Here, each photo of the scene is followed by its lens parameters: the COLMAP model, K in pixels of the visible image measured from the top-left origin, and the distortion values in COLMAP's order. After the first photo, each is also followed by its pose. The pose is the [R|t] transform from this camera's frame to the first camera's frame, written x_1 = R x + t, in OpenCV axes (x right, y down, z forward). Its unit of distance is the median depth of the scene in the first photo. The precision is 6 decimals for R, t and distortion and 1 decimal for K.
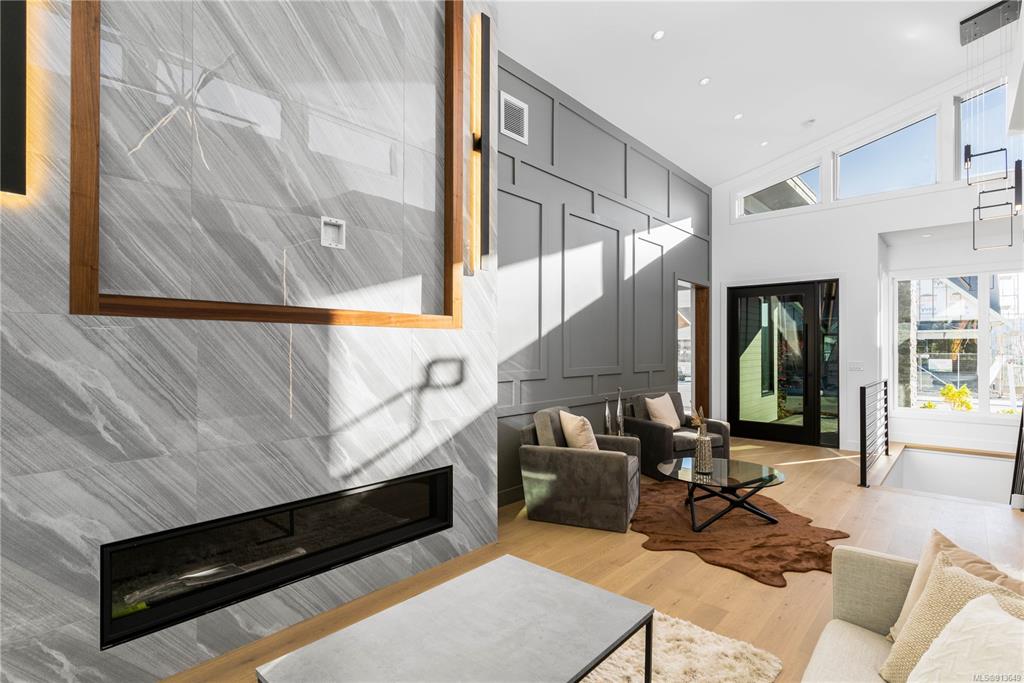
lens RADIAL K [[504.1, 0, 508.8], [0, 504.1, 348.2], [0, 0, 1]] dist [0.000283, -0.000330]
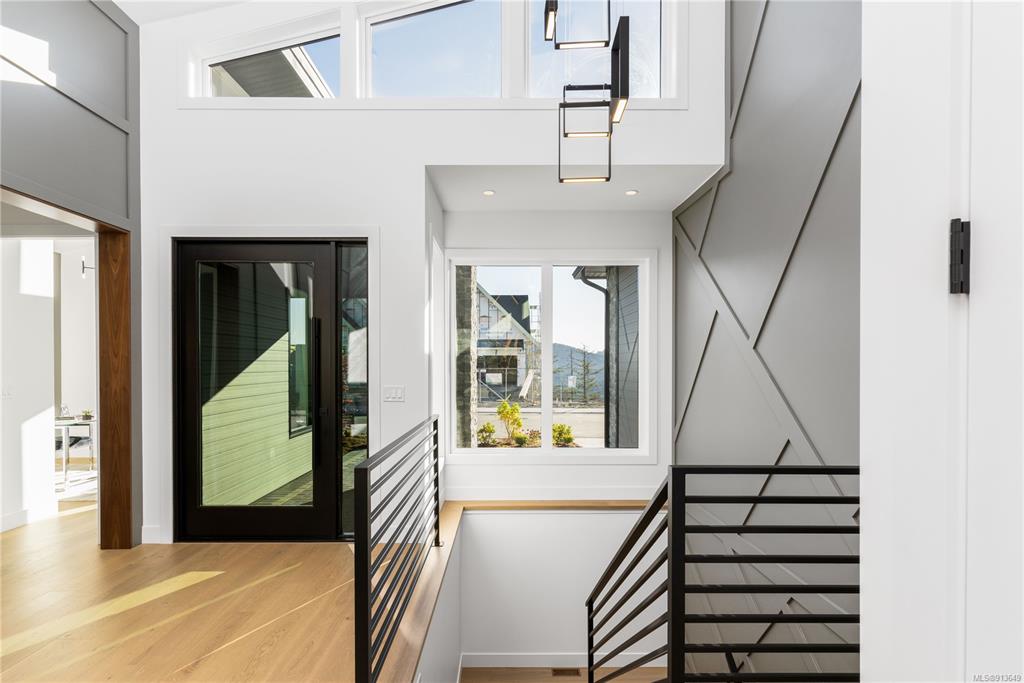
lens RADIAL K [[504.1, 0, 508.8], [0, 504.1, 348.2], [0, 0, 1]] dist [0.000283, -0.000330]
pose [[0.737054, 0.018877, 0.675571, 0.333093], [0.002881, 0.999513, -0.031071, 0.001399], [-0.675828, 0.024847, 0.736640, 0.410463]]
